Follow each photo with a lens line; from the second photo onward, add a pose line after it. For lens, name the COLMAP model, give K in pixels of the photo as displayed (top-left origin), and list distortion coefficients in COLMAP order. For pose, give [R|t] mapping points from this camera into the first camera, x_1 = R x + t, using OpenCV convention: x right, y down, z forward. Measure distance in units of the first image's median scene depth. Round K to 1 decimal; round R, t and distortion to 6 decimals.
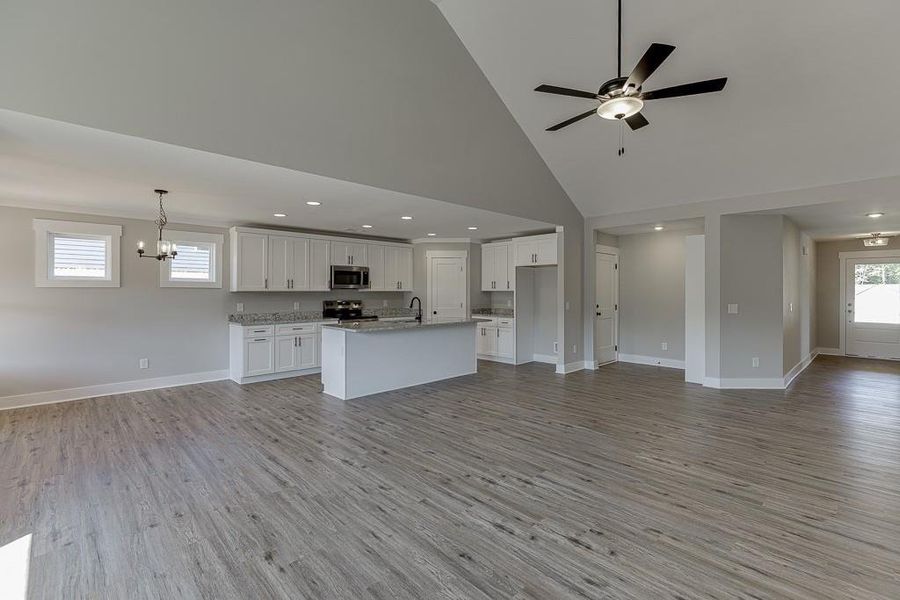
lens RADIAL K [[409.4, 0, 460.3], [0, 409.4, 289.4], [0, 0, 1]] dist [0.002603, 0.000082]
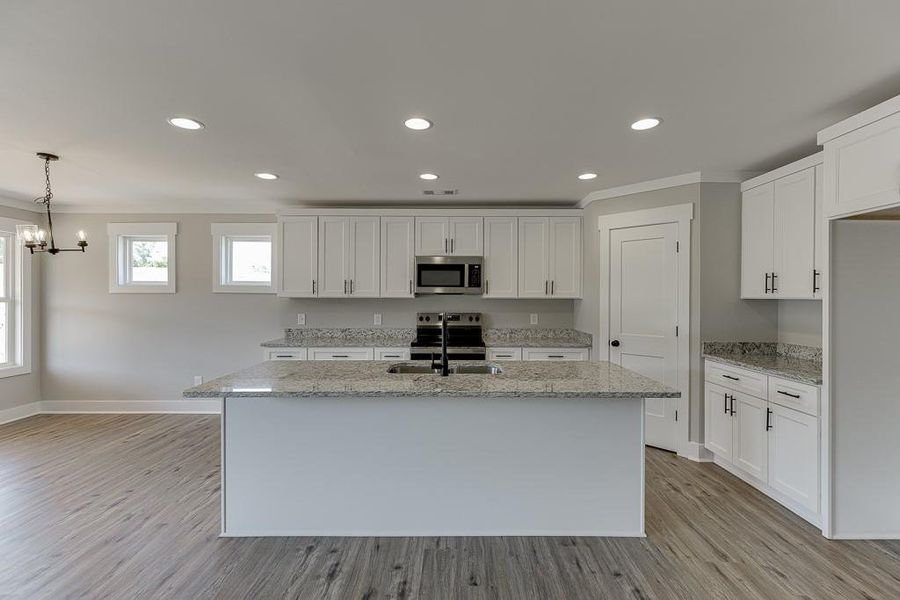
lens RADIAL K [[403.0, 0, 452.9], [0, 403.0, 297.0], [0, 0, 1]] dist [0.004971, 0.000364]
pose [[0.708674, 0.002946, -0.705530, 0.177321], [0.000846, 0.999987, 0.005025, 0.000156], [0.705536, -0.004158, 0.708662, 0.693008]]
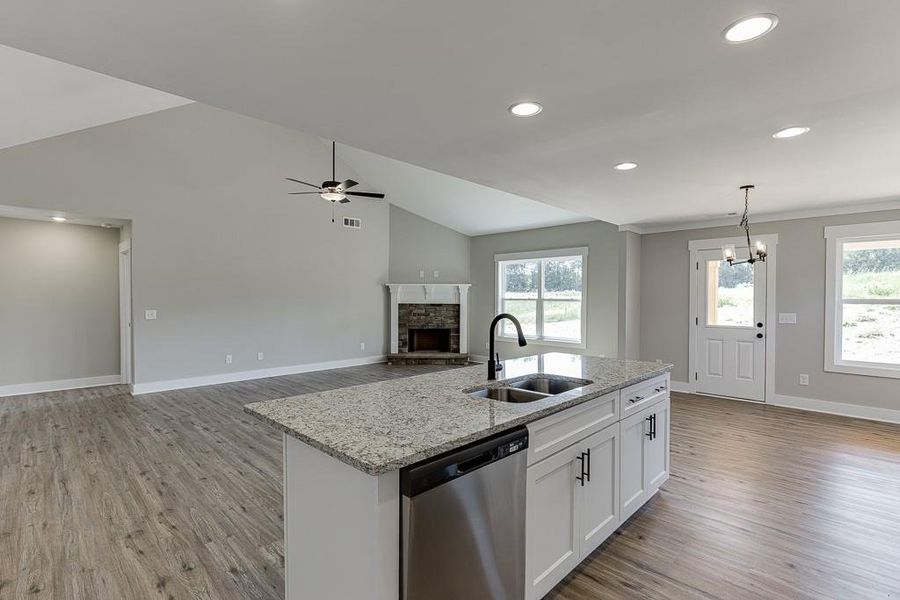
lens RADIAL K [[424.0, 0, 456.0], [0, 424.0, 303.2], [0, 0, 1]] dist [-0.003947, -0.000055]
pose [[-0.999824, -0.003063, -0.018528, -0.055198], [-0.003289, 0.999921, 0.012167, 0.003275], [0.018489, 0.012226, -0.999754, 1.331378]]
